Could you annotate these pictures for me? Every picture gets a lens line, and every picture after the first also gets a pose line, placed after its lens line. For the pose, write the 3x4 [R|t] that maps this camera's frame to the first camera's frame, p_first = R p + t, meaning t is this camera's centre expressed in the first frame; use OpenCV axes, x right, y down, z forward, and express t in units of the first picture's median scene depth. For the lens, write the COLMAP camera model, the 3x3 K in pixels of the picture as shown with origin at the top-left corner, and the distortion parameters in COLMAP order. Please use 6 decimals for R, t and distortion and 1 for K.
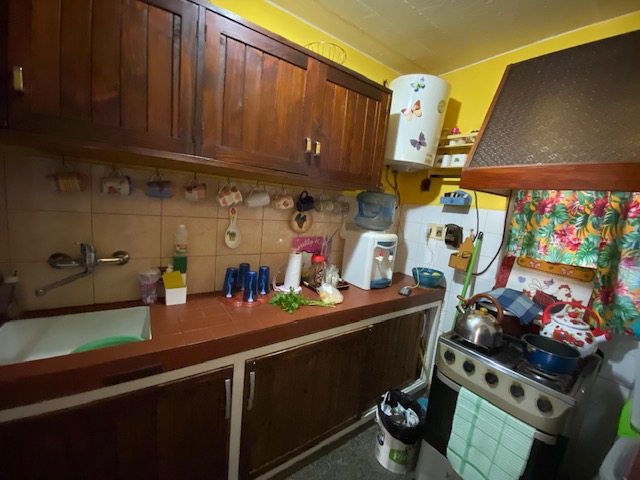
lens RADIAL K [[259.5, 0, 320.0], [0, 259.5, 240.0], [0, 0, 1]] dist [0.017413, -0.019562]
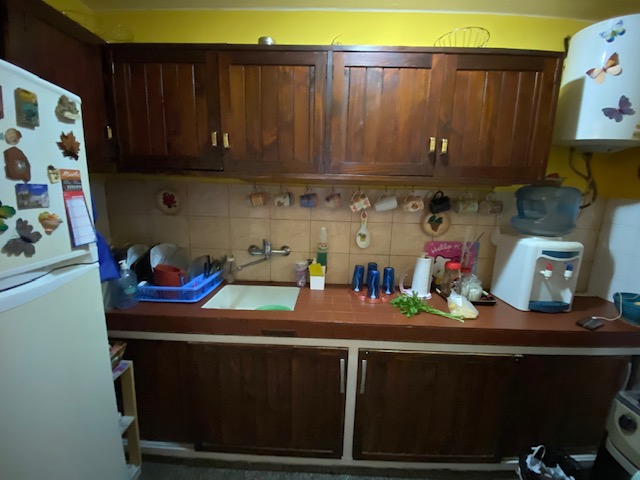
lens RADIAL K [[259.5, 0, 320.0], [0, 259.5, 240.0], [0, 0, 1]] dist [0.017413, -0.019562]
pose [[0.798259, 0.041596, -0.600876, 0.197646], [-0.037960, 0.999104, 0.018735, -0.018858], [0.601117, 0.007854, 0.799123, -0.007422]]
